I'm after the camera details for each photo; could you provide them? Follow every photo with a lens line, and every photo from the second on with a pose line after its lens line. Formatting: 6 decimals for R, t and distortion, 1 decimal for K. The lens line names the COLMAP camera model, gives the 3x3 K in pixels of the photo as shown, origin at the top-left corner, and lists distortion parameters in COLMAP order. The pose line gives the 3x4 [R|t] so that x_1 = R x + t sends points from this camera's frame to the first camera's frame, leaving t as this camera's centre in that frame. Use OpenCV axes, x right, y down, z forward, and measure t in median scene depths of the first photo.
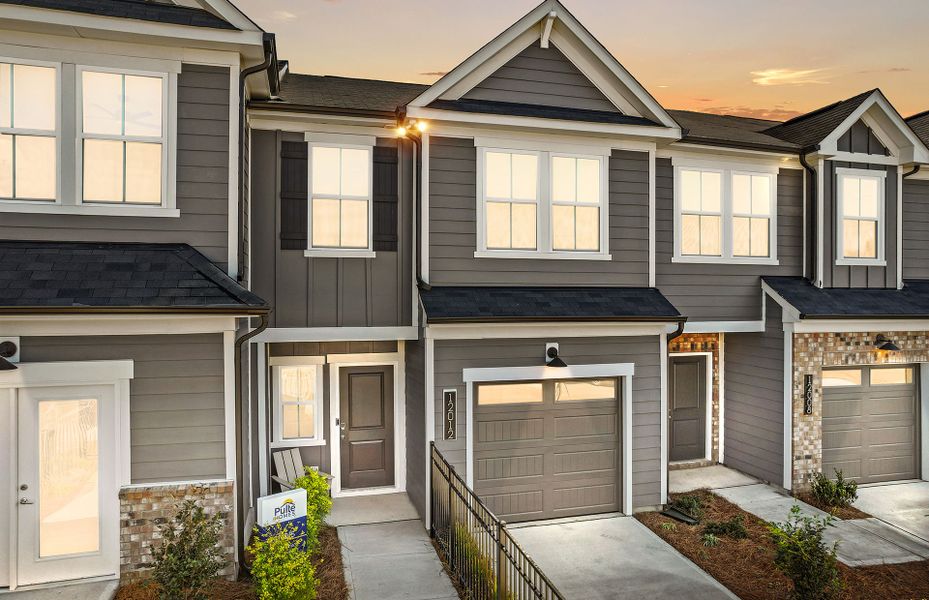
lens RADIAL K [[590.2, 0, 468.0], [0, 590.2, 303.6], [0, 0, 1]] dist [-0.083052, 0.083655]
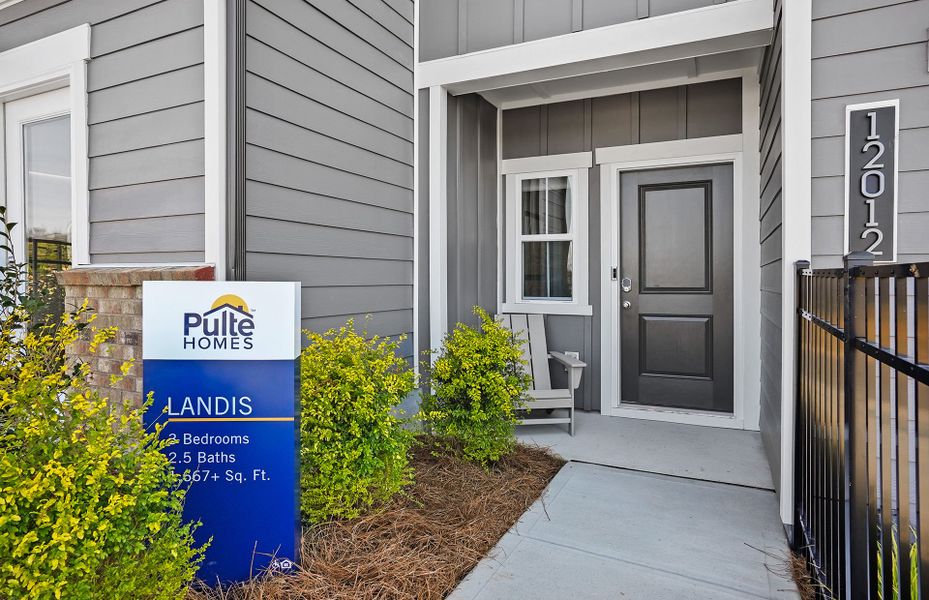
lens RADIAL K [[533.0, 0, 463.9], [0, 533.0, 281.5], [0, 0, 1]] dist [0.000087, 0.000830]
pose [[0.753746, 0.006930, -0.657129, -0.006369], [-0.001932, 0.999963, 0.008330, 0.221133], [0.657163, -0.005009, 0.753732, 0.583995]]
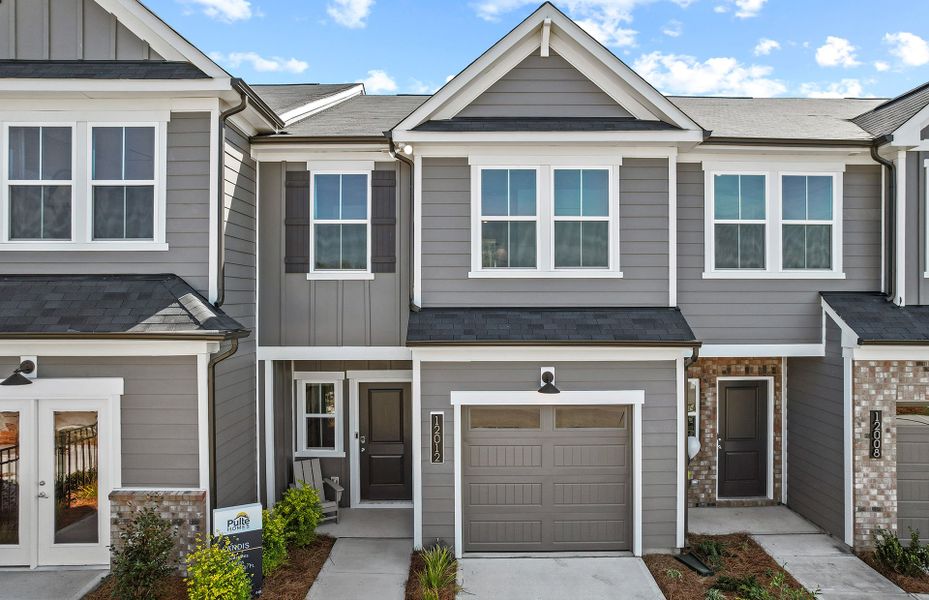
lens RADIAL K [[590.2, 0, 468.0], [0, 590.2, 303.6], [0, 0, 1]] dist [-0.083052, 0.083655]
pose [[0.968280, 0.000415, -0.249867, 0.245674], [-0.000917, 0.999998, -0.001894, -0.032332], [0.249866, 0.002063, 0.968278, 0.046163]]
